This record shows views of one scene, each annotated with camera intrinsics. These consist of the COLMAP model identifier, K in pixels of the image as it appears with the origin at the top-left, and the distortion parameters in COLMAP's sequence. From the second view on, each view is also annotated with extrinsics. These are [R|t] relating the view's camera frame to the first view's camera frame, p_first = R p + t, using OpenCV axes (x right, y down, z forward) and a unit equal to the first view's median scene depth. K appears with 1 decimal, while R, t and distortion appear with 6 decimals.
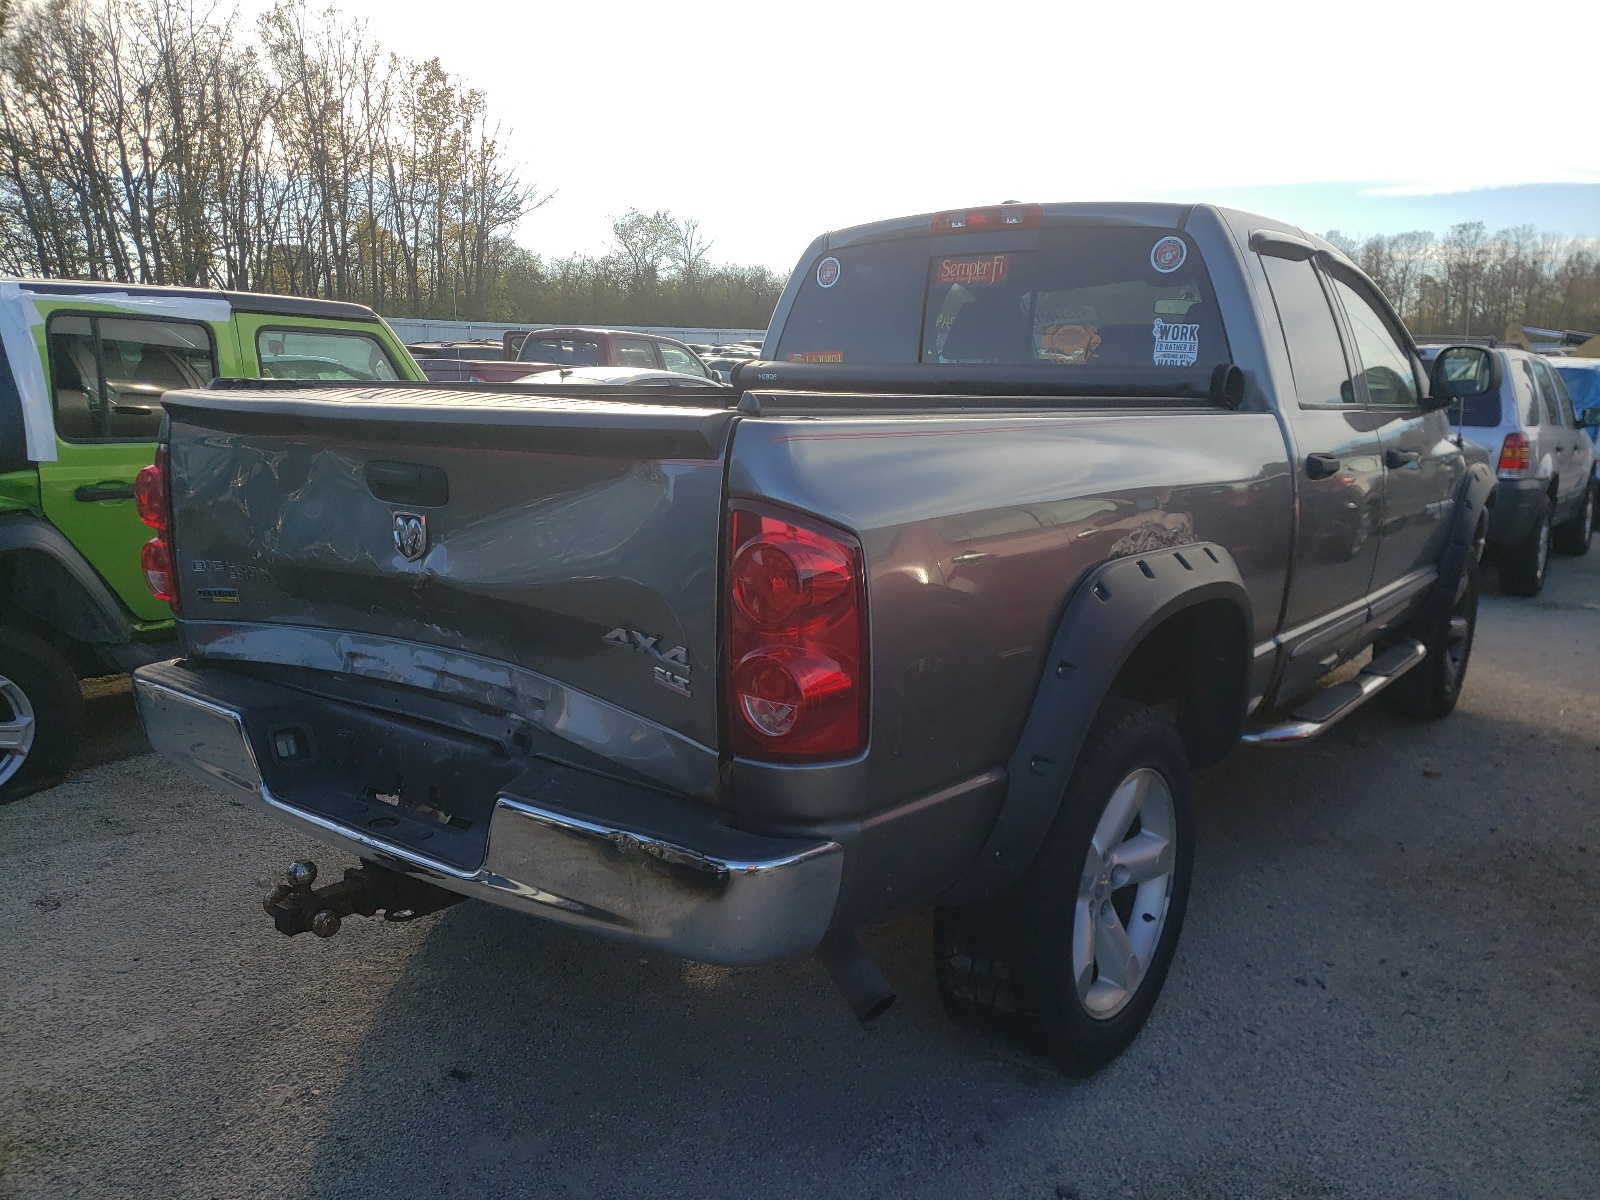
lens RADIAL K [[1331.2, 0, 800.0], [0, 1331.2, 600.0], [0, 0, 1]] dist [0.075472, -0.089107]
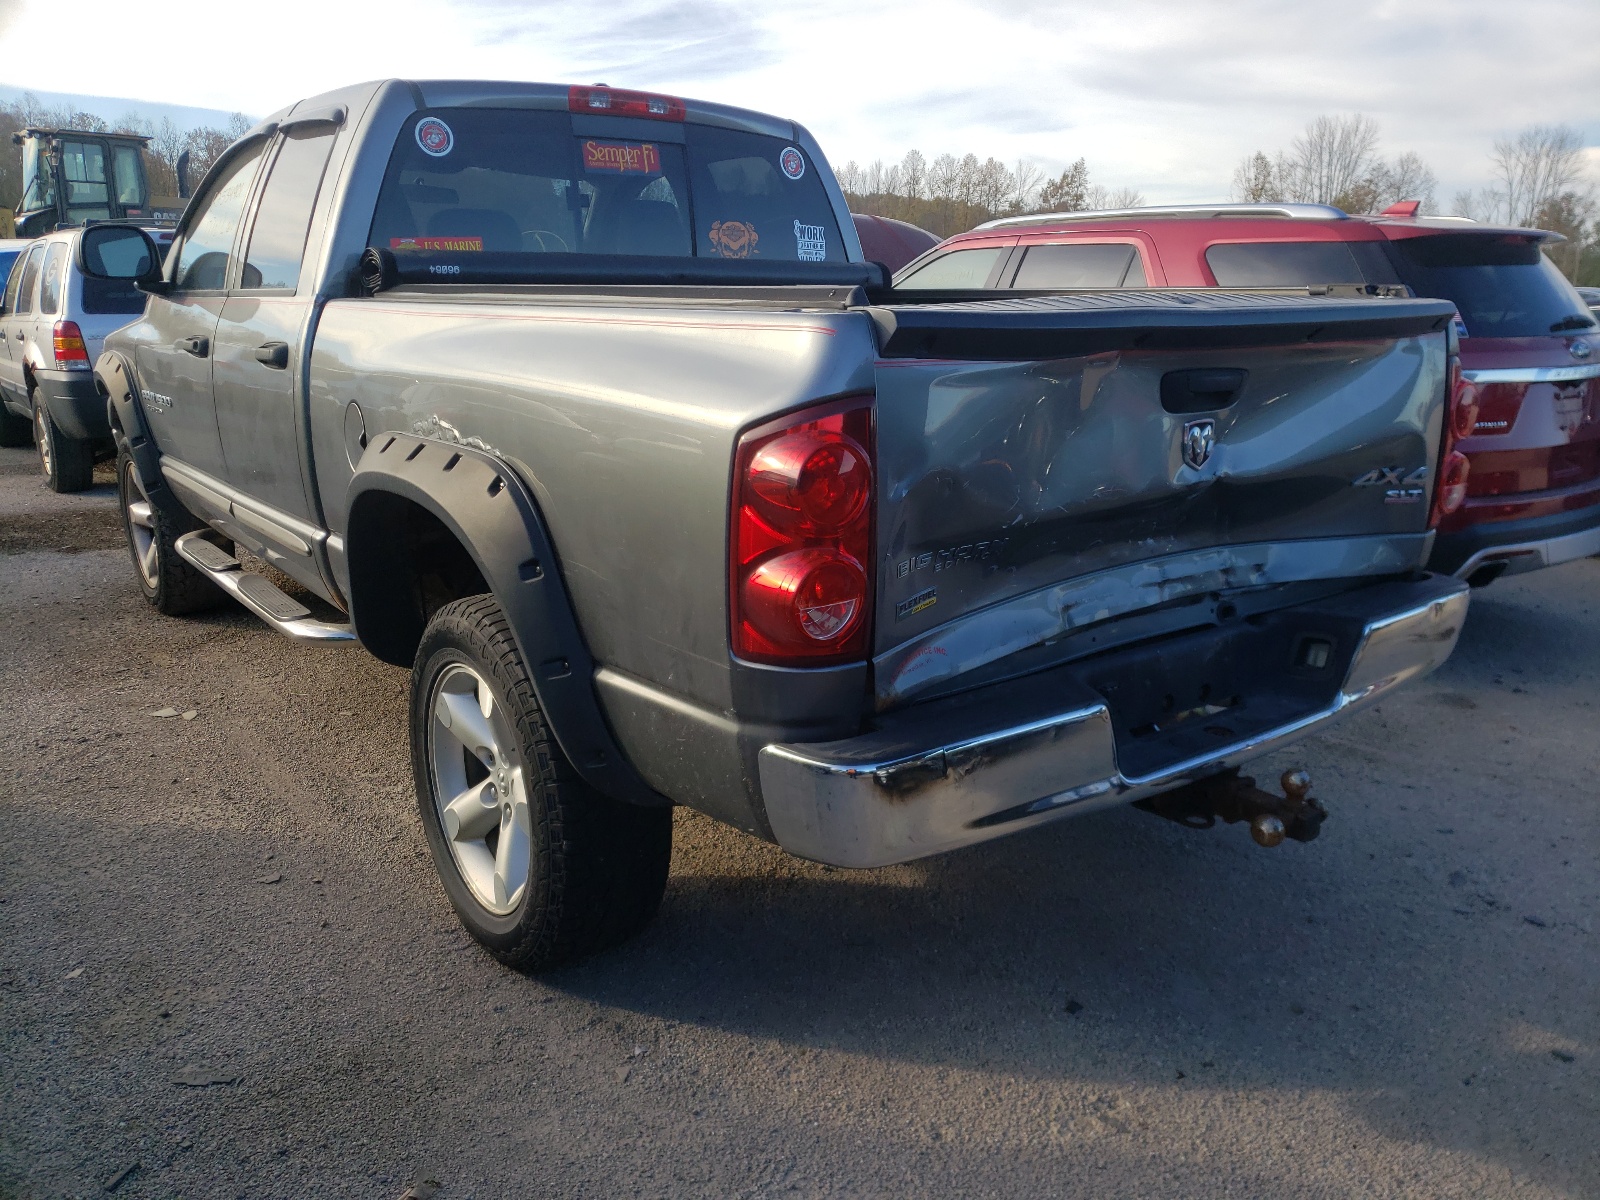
lens RADIAL K [[1298.3, 0, 873.0], [0, 1298.3, 608.5], [0, 0, 1]] dist [0.089377, -0.071792]
pose [[0.217368, -0.253586, 0.942574, -1.162700], [0.164550, 0.961362, 0.220694, -0.166369], [-0.962120, 0.107129, 0.250697, 0.914583]]
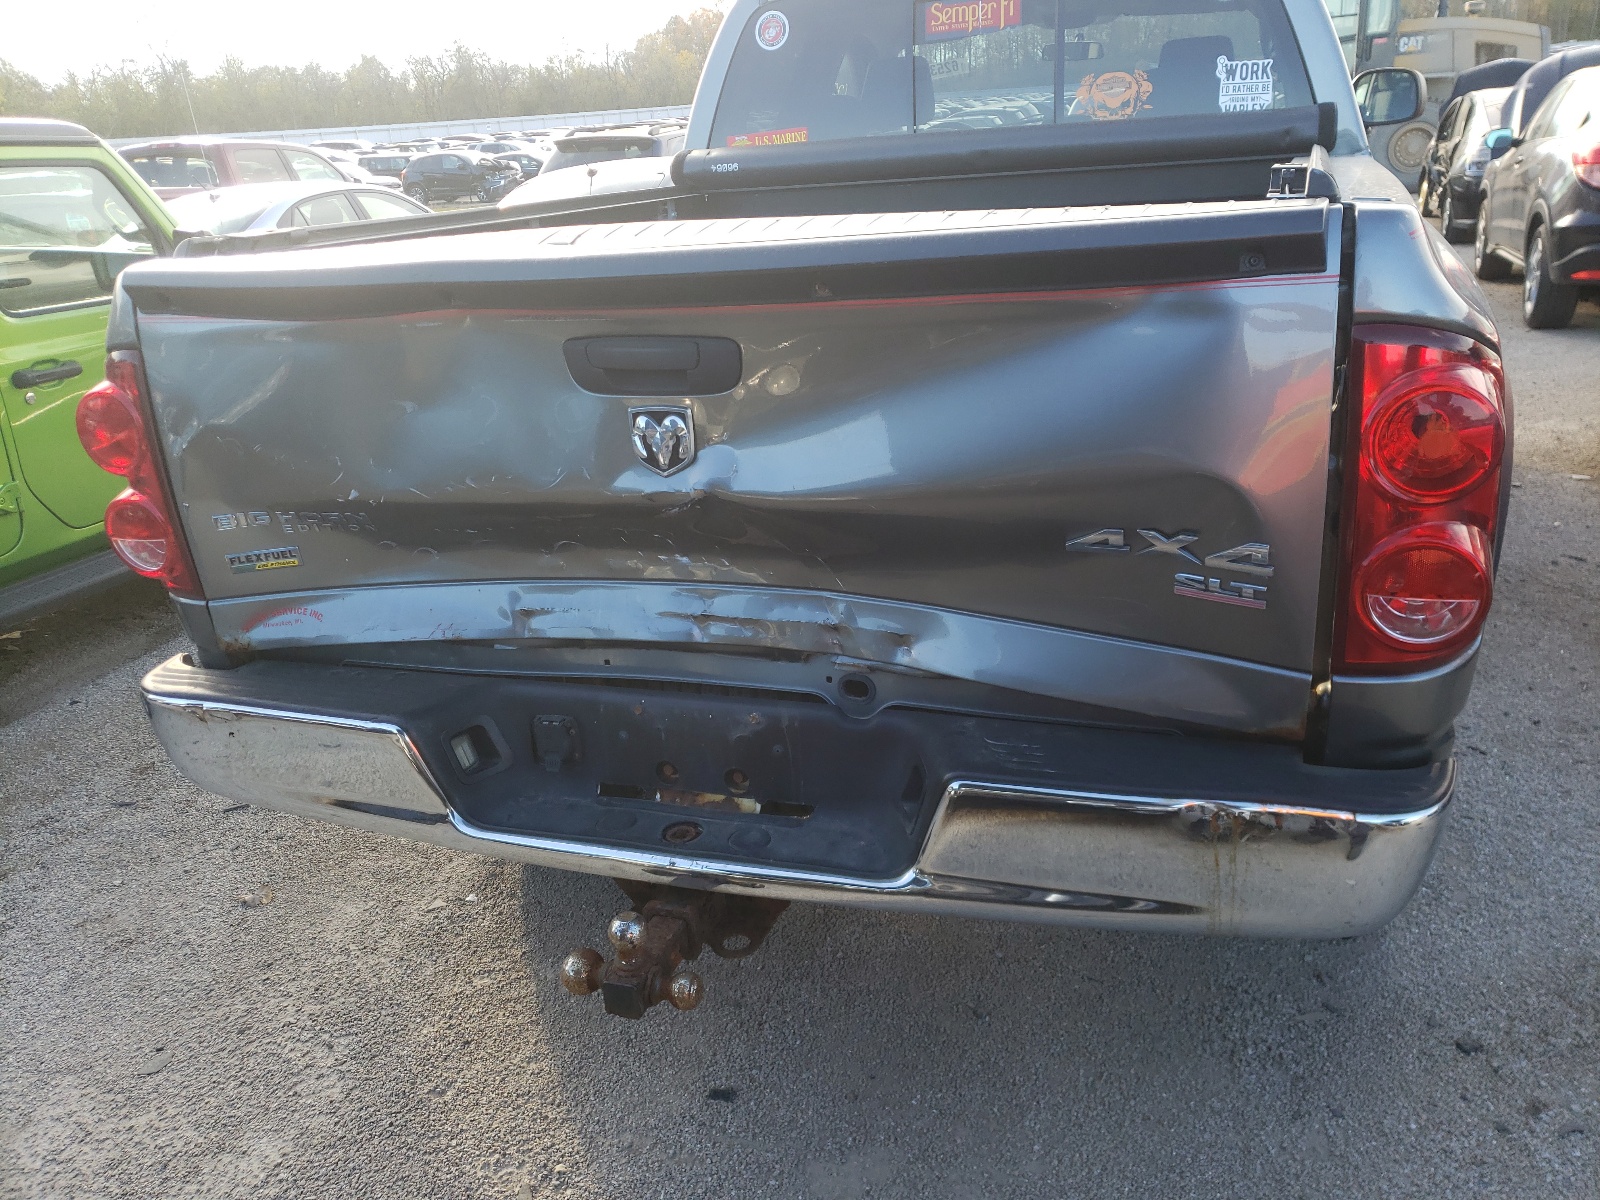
lens RADIAL K [[1331.2, 0, 800.0], [0, 1331.2, 600.0], [0, 0, 1]] dist [0.075472, -0.089107]
pose [[0.946949, -0.178983, 0.266931, -0.385457], [0.136855, 0.976072, 0.168977, -0.067214], [-0.290788, -0.123482, 0.948786, 0.272019]]
